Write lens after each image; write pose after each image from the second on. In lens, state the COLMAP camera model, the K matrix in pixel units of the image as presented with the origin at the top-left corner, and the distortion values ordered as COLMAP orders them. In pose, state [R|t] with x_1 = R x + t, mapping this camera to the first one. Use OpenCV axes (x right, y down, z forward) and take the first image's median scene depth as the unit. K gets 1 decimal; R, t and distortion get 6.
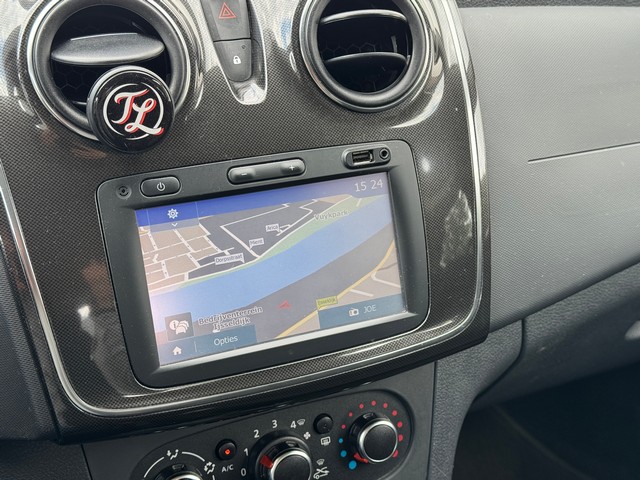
lens RADIAL K [[890.2, 0, 317.3], [0, 890.2, 242.4], [0, 0, 1]] dist [0.092577, 0.000000]
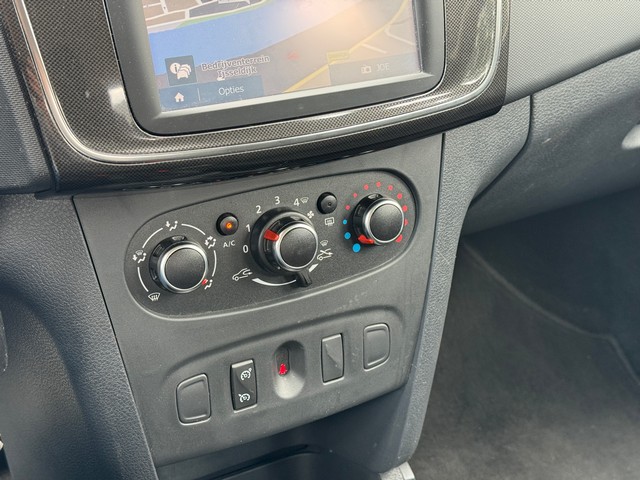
lens RADIAL K [[890.2, 0, 318.9], [0, 890.2, 245.8], [0, 0, 1]] dist [0.092577, 0.000000]
pose [[0.998163, -0.008042, 0.060042, -0.065017], [0.001611, 0.994323, 0.106395, 0.161659], [-0.060556, -0.106103, 0.992509, 0.062650]]
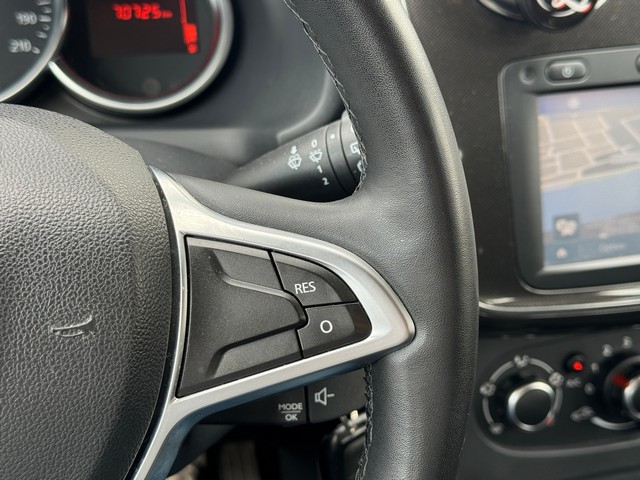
lens RADIAL K [[890.2, 0, 318.6], [0, 890.2, 239.1], [0, 0, 1]] dist [0.092577, 0.000000]
pose [[0.983037, 0.091504, -0.158949, -0.238034], [-0.077202, 0.992579, 0.093948, 0.036349], [0.166366, -0.080084, 0.982807, 0.042327]]
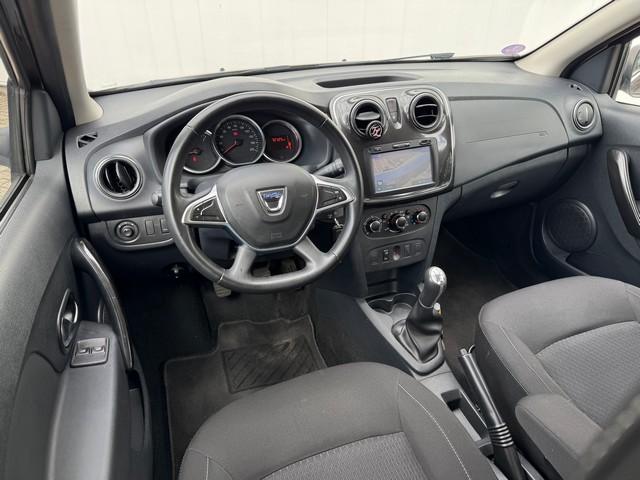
lens RADIAL K [[451.3, 0, 318.2], [0, 451.3, 241.2], [0, 0, 1]] dist [0.062978, 0.000092]
pose [[0.998695, 0.020638, -0.046720, -0.313882], [-0.014276, 0.991064, 0.132623, 0.079659], [0.049039, -0.131783, 0.990065, -1.069393]]
